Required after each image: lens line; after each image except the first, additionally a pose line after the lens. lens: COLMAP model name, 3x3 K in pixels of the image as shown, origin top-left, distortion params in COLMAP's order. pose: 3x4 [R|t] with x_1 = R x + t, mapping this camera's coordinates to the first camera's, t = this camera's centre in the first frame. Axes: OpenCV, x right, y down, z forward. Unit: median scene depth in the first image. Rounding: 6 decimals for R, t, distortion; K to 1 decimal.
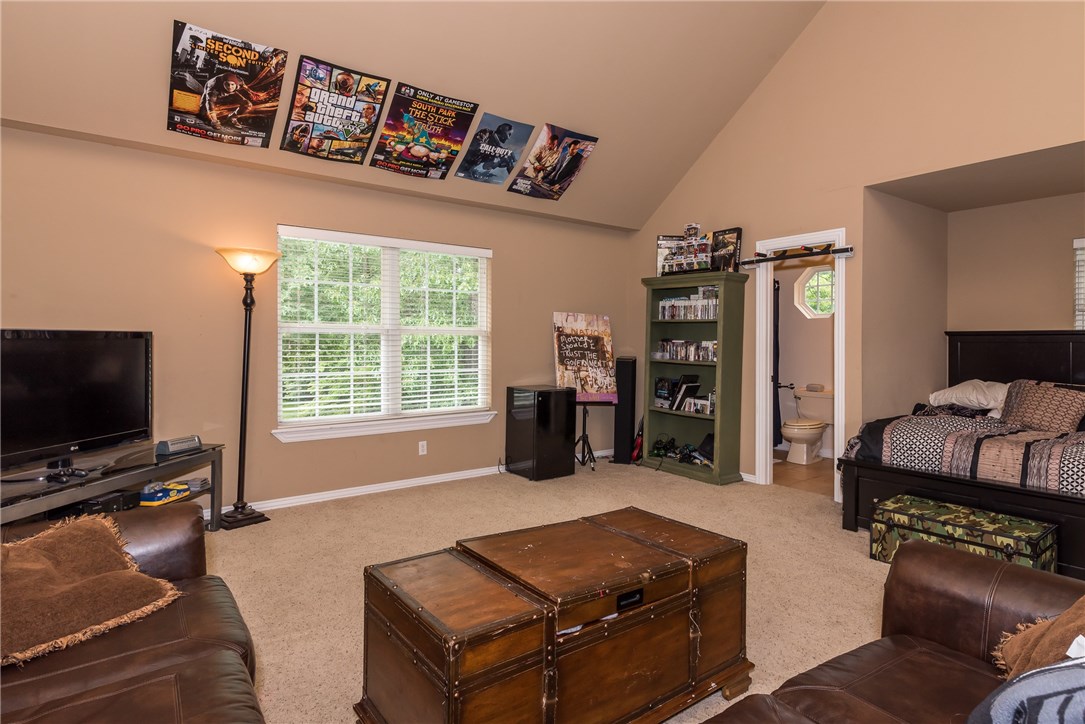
lens RADIAL K [[586.6, 0, 542.8], [0, 586.6, 355.2], [0, 0, 1]] dist [0.001256, -0.000167]
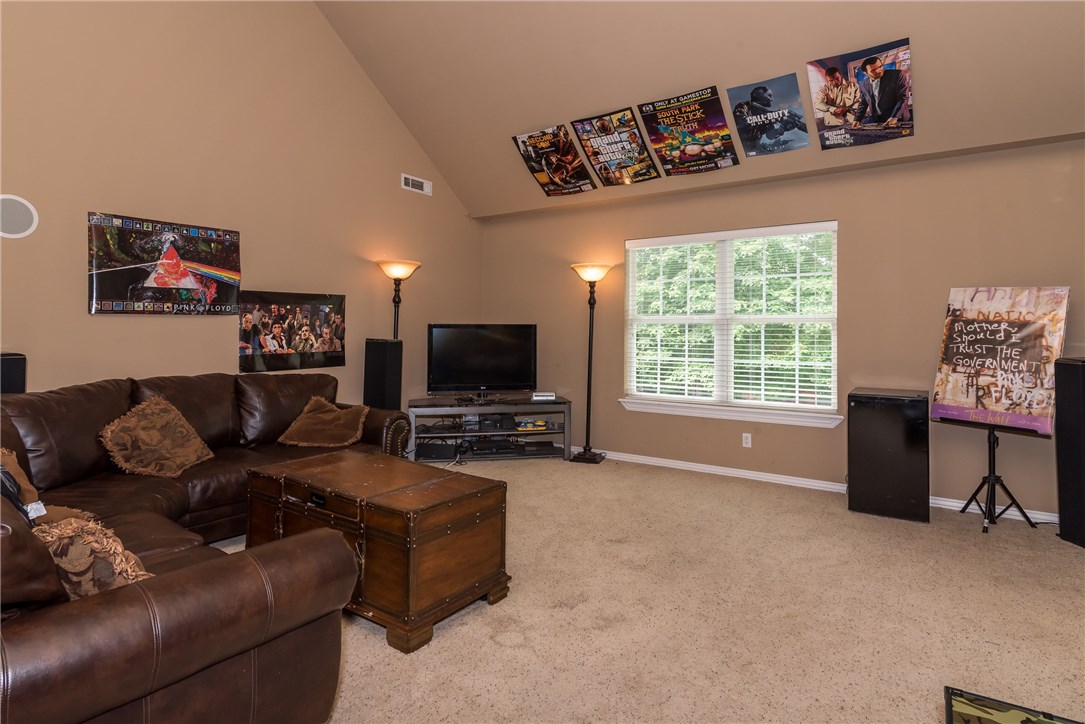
lens RADIAL K [[564.4, 0, 544.1], [0, 564.4, 326.3], [0, 0, 1]] dist [-0.003196, 0.000278]
pose [[0.309701, -0.007949, -0.950801, 0.631529], [-0.021720, 0.999645, -0.015432, -0.009361], [0.950586, 0.025431, 0.309418, 0.418864]]
